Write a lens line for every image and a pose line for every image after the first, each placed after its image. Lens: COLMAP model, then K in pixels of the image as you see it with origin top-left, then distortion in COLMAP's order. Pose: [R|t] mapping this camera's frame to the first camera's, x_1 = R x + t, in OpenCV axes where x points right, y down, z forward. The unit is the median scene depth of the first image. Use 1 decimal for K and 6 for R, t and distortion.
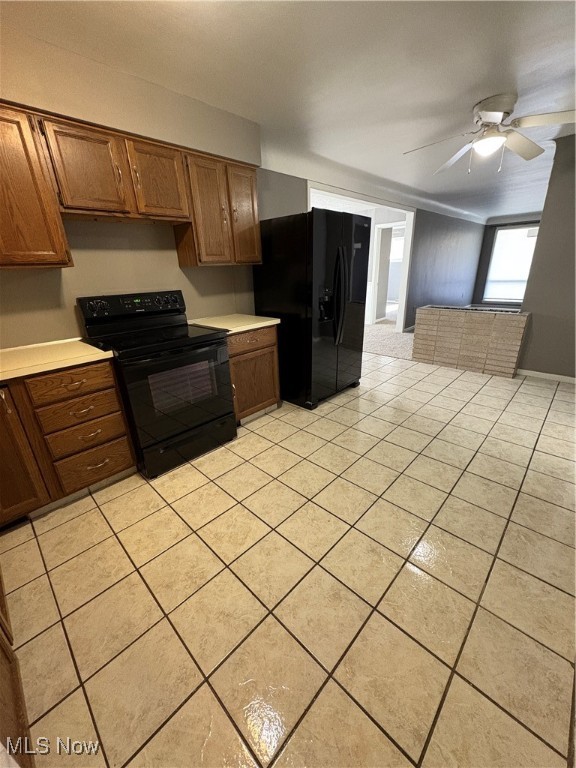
lens RADIAL K [[306.4, 0, 288.0], [0, 306.4, 384.5], [0, 0, 1]] dist [0.003734, -0.000001]
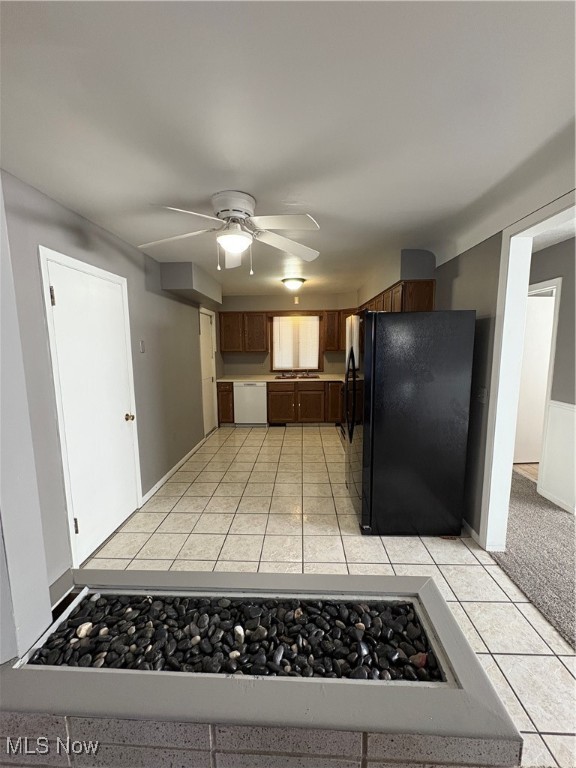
lens RADIAL K [[306.4, 0, 291.7], [0, 306.4, 383.1], [0, 0, 1]] dist [0.003734, -0.000001]
pose [[-0.744360, 0.118168, -0.657240, 1.215520], [-0.212487, 0.891150, 0.400877, -0.864325], [0.633070, 0.438051, -0.638227, 1.915644]]
